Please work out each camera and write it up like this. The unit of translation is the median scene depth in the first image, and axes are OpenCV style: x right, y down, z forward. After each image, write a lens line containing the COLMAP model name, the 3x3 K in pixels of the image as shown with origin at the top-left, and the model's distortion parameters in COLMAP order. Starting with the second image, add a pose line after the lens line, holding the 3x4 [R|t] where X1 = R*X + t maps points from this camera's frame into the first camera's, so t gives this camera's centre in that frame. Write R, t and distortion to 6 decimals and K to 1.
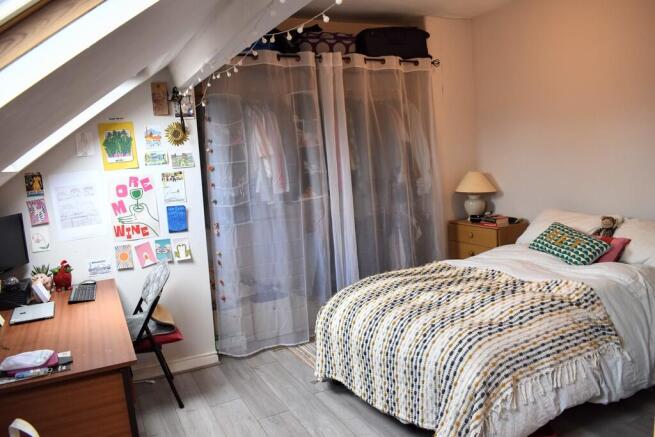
lens RADIAL K [[512.6, 0, 325.1], [0, 512.6, 220.1], [0, 0, 1]] dist [-0.092238, 0.009094]
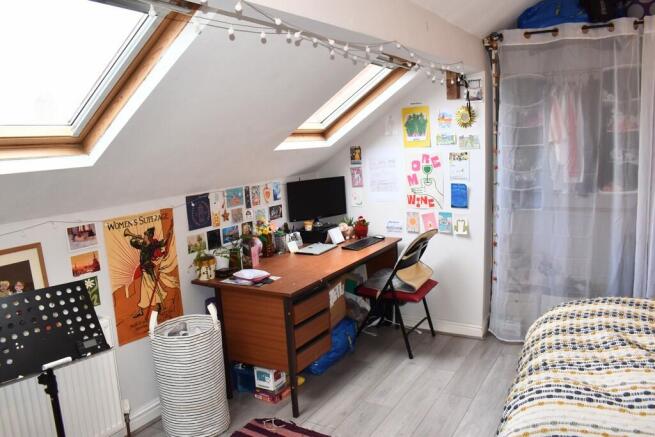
lens RADIAL K [[512.6, 0, 323.9], [0, 512.6, 218.9], [0, 0, 1]] dist [-0.092238, 0.009094]
pose [[0.539997, 0.168816, -0.824563, 0.467898], [-0.100047, 0.985607, 0.136268, -0.074850], [0.835700, 0.008911, 0.549114, 0.172408]]
